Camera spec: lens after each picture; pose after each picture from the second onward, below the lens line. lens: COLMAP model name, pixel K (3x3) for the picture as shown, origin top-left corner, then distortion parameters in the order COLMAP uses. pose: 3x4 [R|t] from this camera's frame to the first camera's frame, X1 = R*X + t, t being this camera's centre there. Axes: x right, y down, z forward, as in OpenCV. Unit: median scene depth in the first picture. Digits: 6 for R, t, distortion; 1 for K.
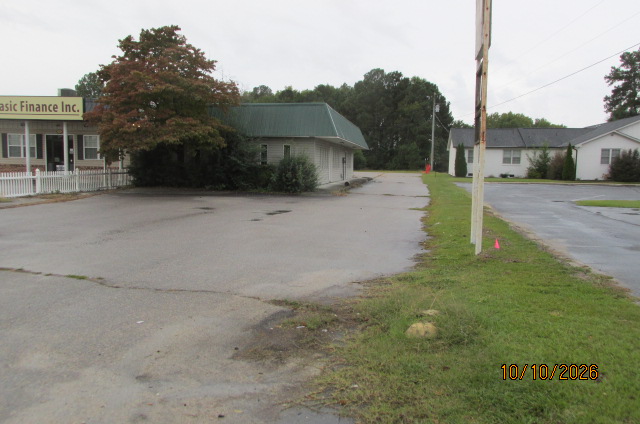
lens RADIAL K [[521.6, 0, 320.0], [0, 521.6, 212.0], [0, 0, 1]] dist [-0.158307, 0.000379]
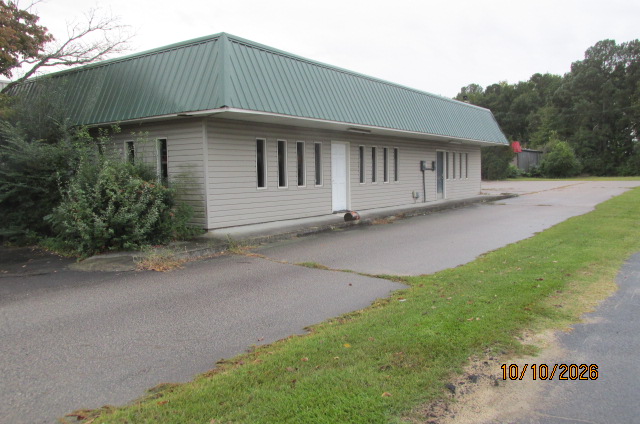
lens RADIAL K [[531.2, 0, 320.0], [0, 531.2, 212.0], [0, 0, 1]] dist [-0.032820, -0.001603]
pose [[0.904887, -0.011148, -0.425506, 0.063102], [0.001119, 0.999716, -0.023812, -0.013119], [0.425651, 0.021071, 0.904642, 0.154845]]
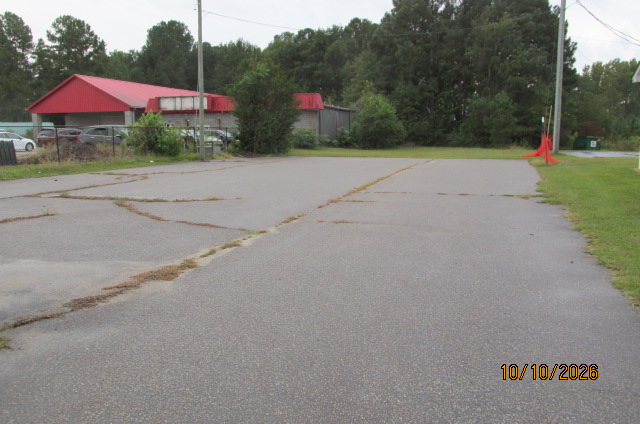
lens RADIAL K [[539.0, 0, 320.0], [0, 539.0, 212.0], [0, 0, 1]] dist [-0.002264, 0.003124]
pose [[0.991599, -0.005620, -0.129230, 0.066571], [0.011735, 0.998844, 0.046610, -0.039100], [0.128819, -0.047735, 0.990519, 0.412348]]
